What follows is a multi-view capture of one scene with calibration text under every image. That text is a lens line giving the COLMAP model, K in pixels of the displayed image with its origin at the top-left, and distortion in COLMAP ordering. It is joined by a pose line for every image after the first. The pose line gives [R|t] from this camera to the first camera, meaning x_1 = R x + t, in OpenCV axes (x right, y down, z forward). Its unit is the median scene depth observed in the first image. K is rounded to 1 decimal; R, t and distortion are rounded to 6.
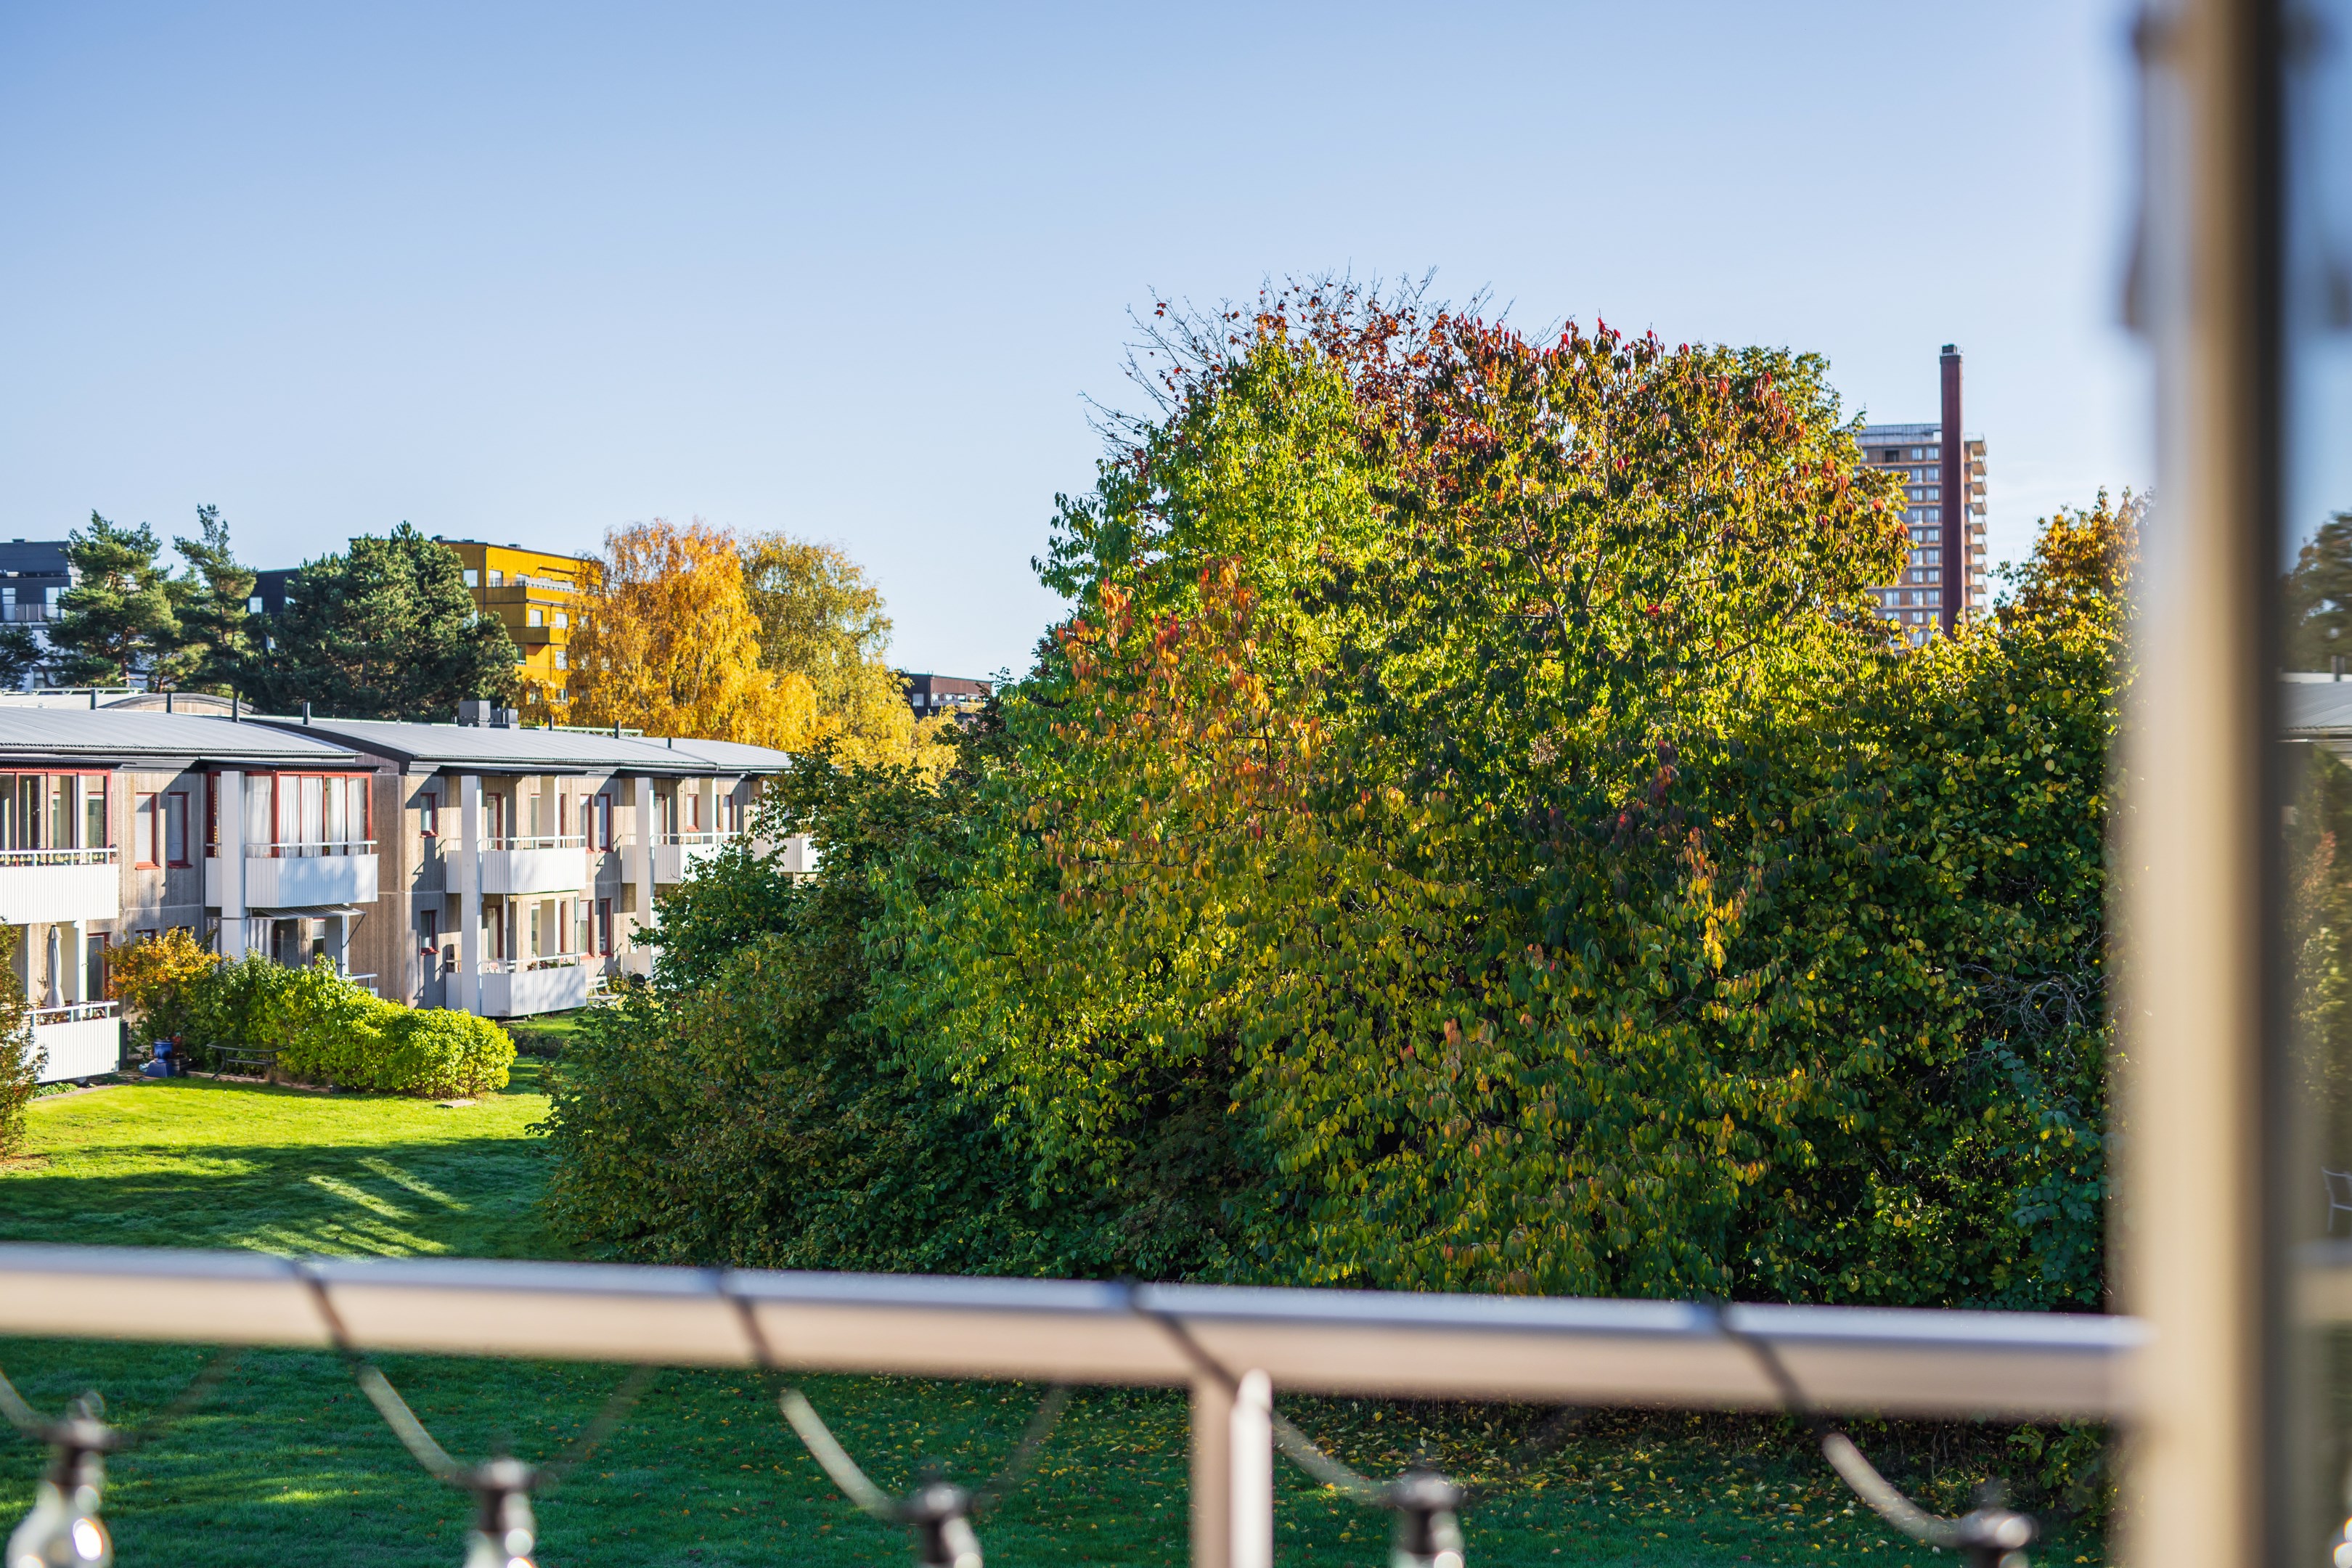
lens RADIAL K [[3266.2, 0, 1173.8], [0, 3266.2, 783.8], [0, 0, 1]] dist [0.010205, 0.000000]
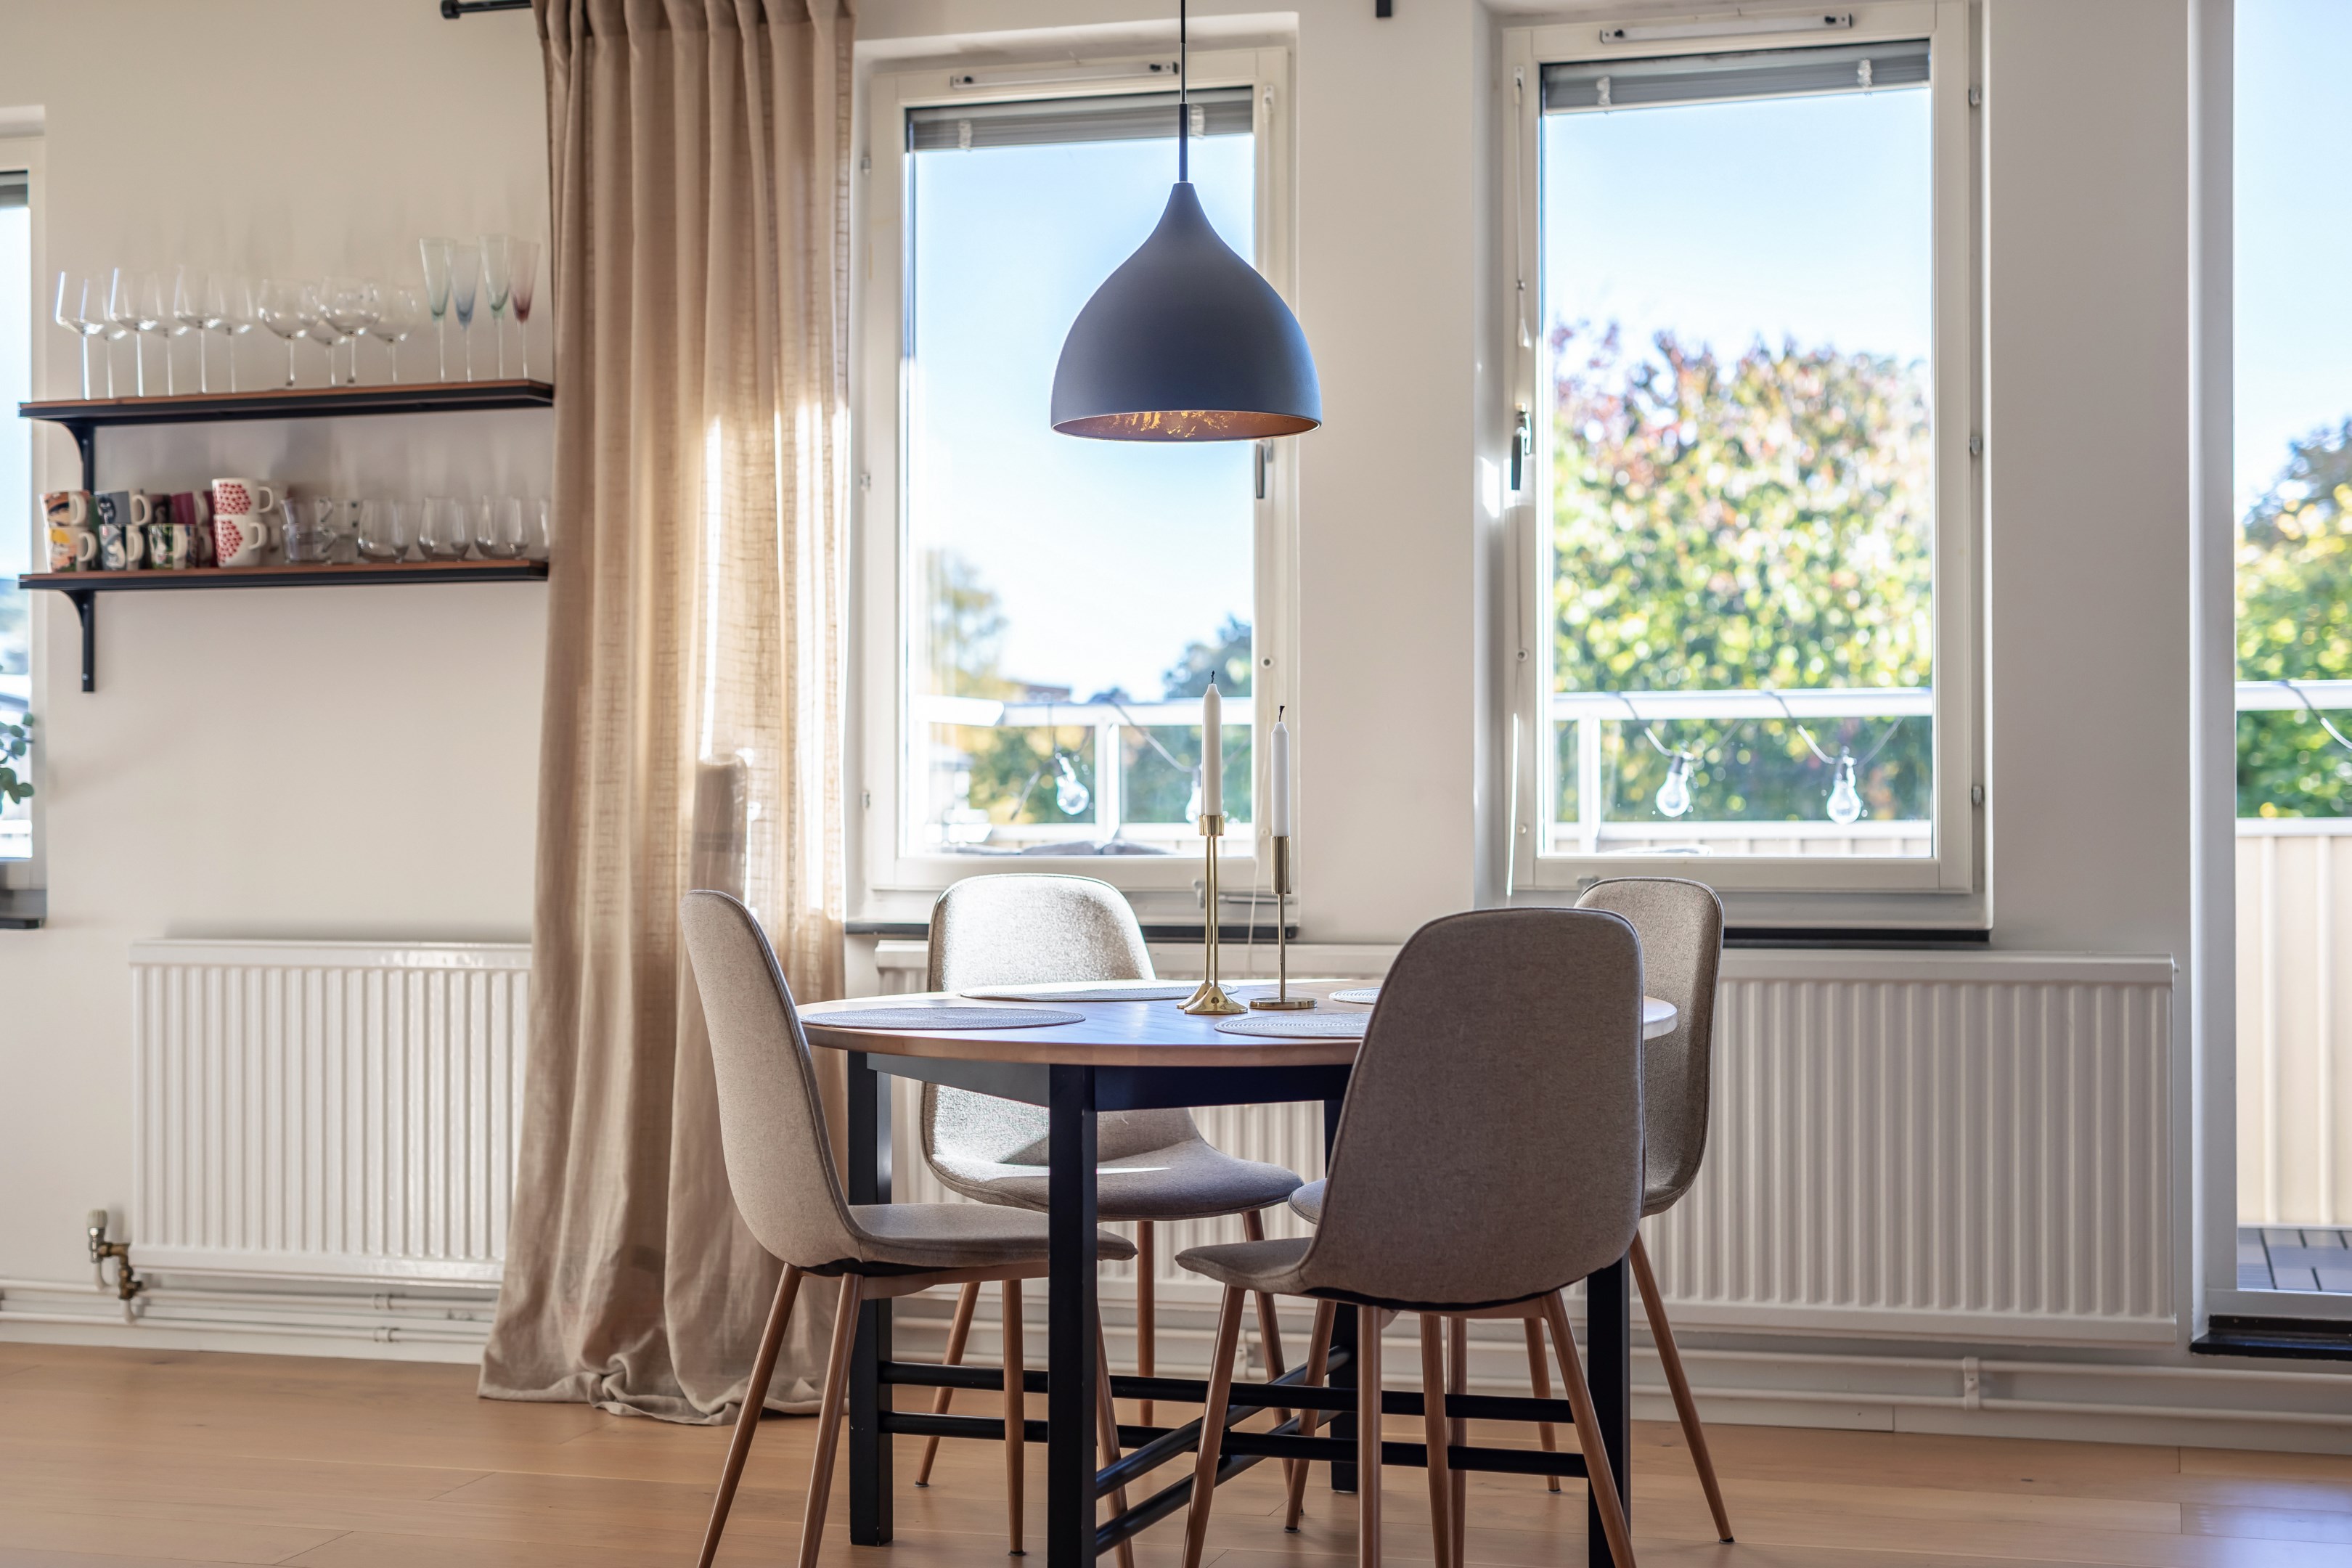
lens RADIAL K [[3266.2, 0, 1179.3], [0, 3266.2, 803.9], [0, 0, 1]] dist [0.010205, 0.000000]
pose [[0.999841, 0.001276, -0.017785, -0.052593], [-0.001209, 0.999992, 0.003828, 0.017281], [0.017790, -0.003806, 0.999835, -0.127235]]
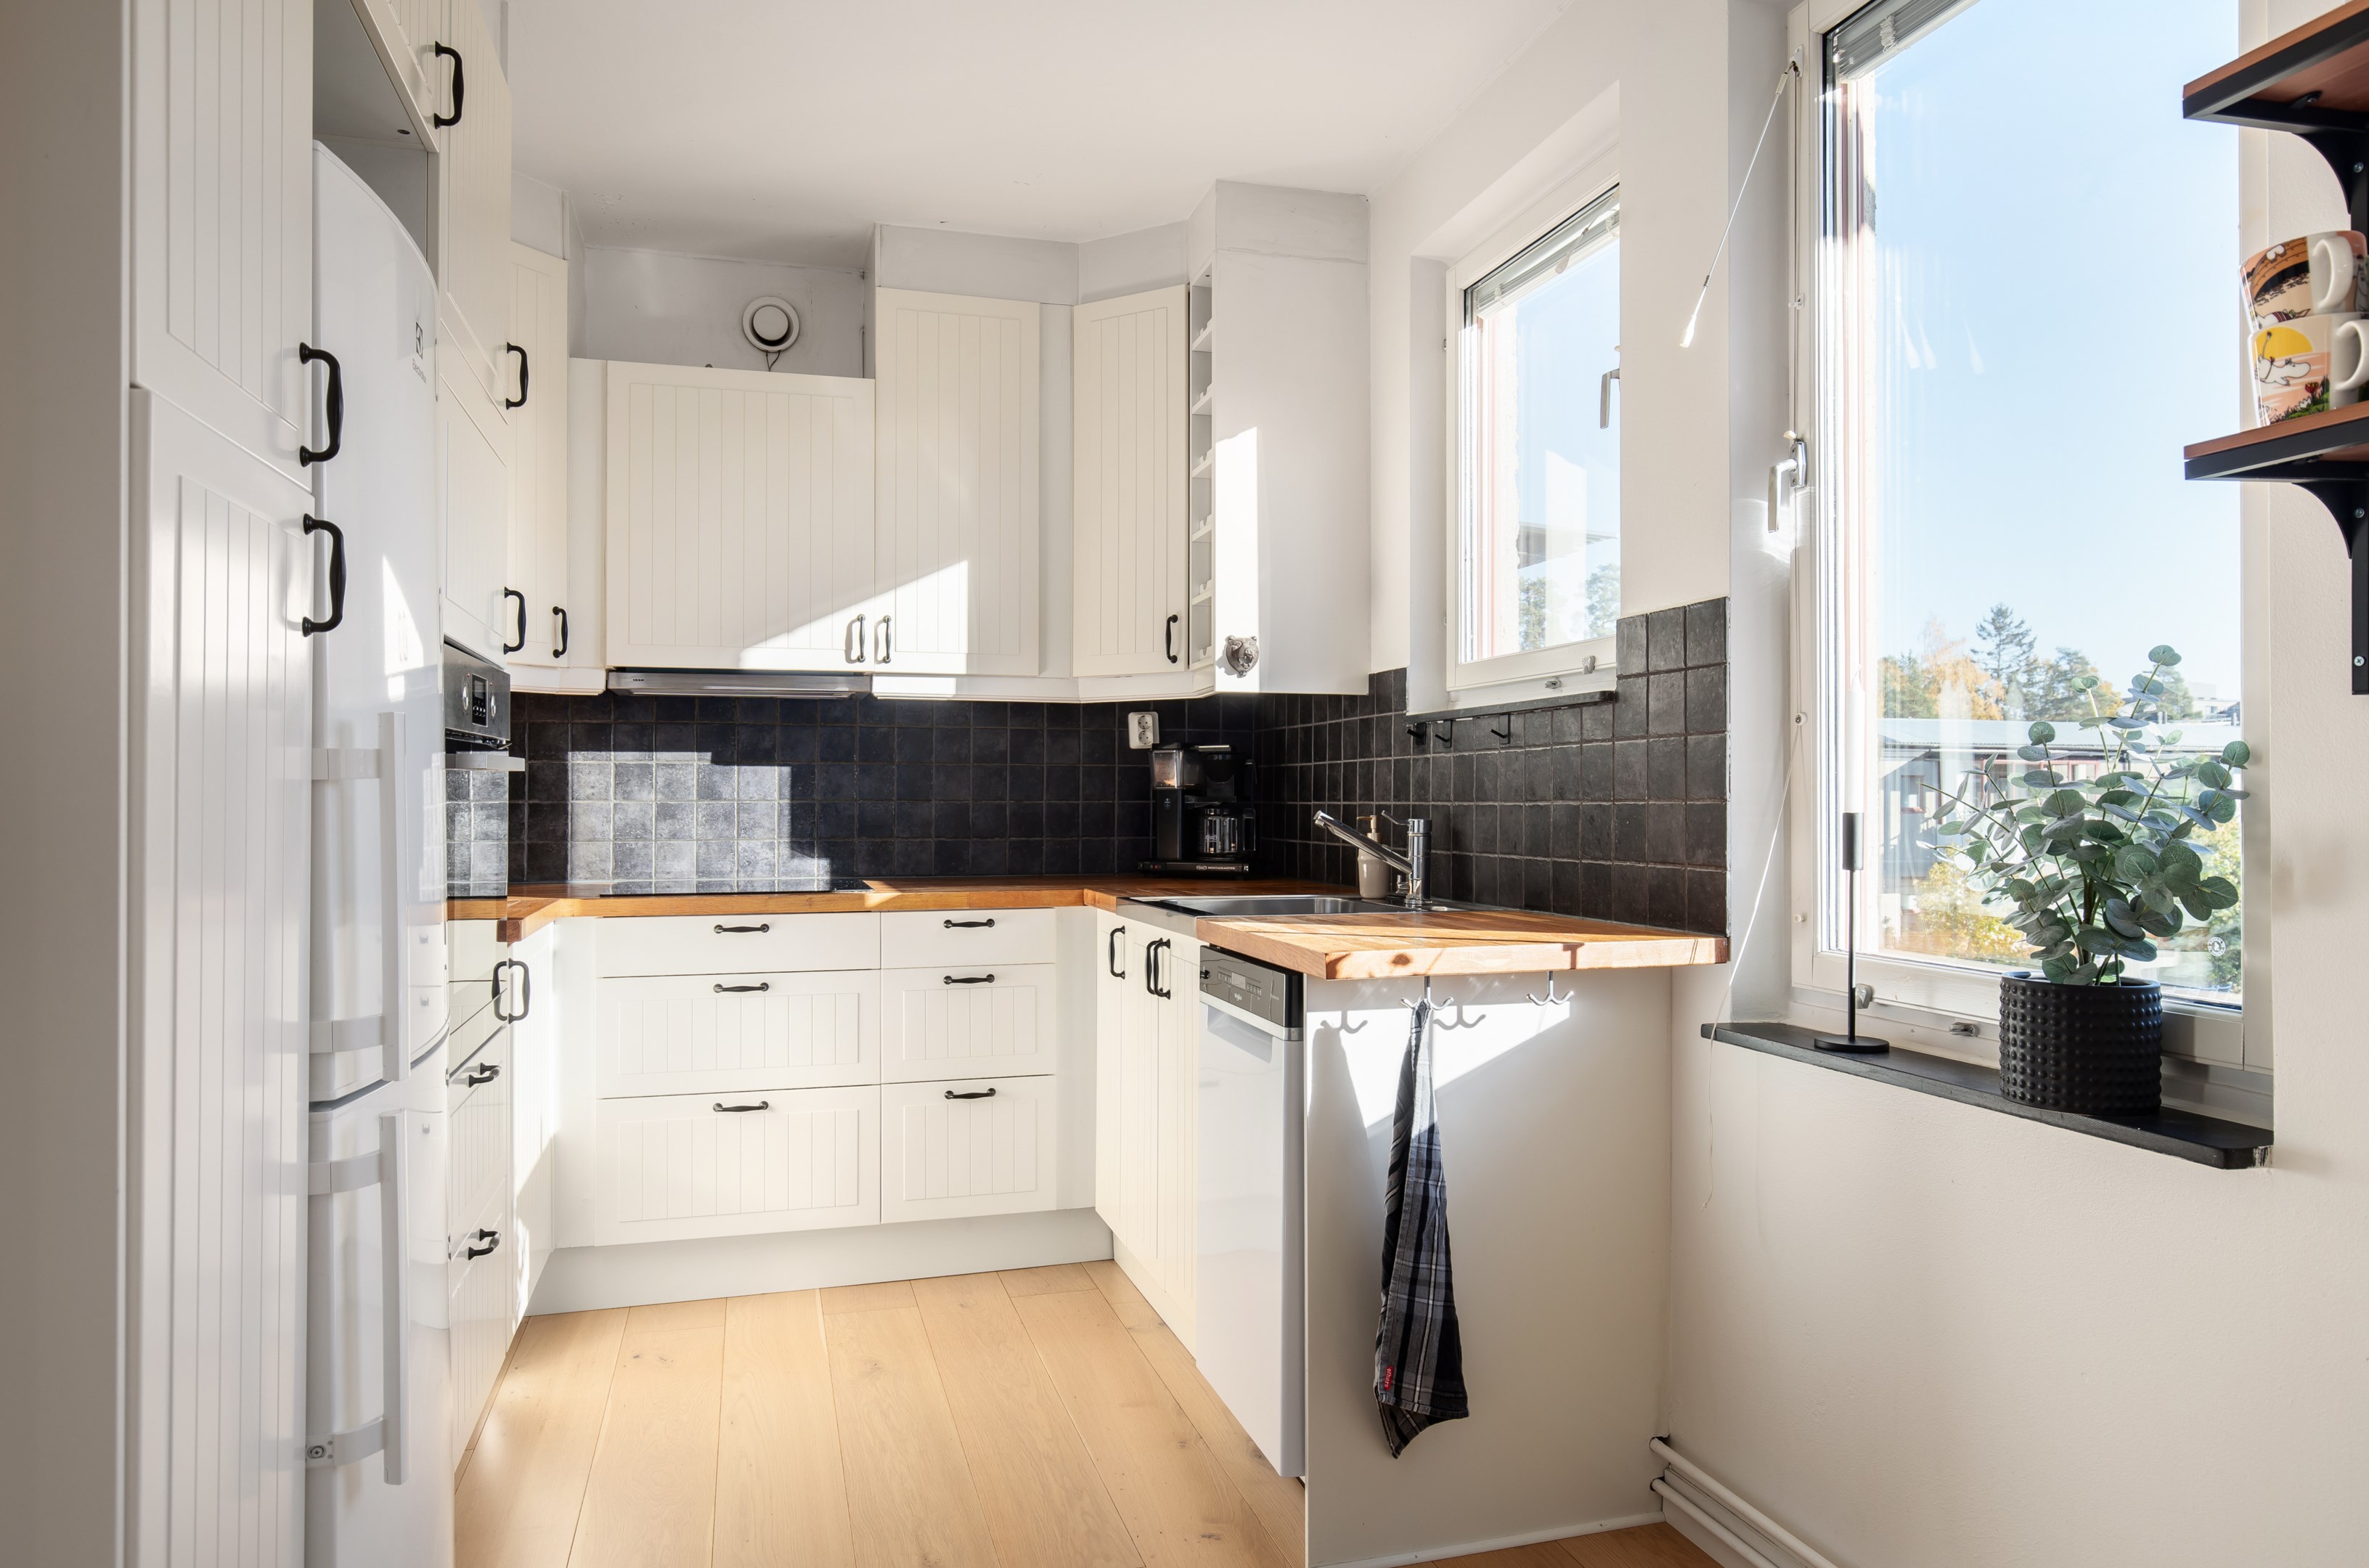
lens RADIAL K [[1501.2, 0, 1172.9], [0, 1501.2, 783.3], [0, 0, 1]] dist [0.005156, -0.003959]
pose [[0.512093, -0.003678, -0.858922, -0.101273], [-0.000353, 0.999990, -0.004492, 0.014263], [0.858930, 0.002603, 0.512087, 0.013934]]
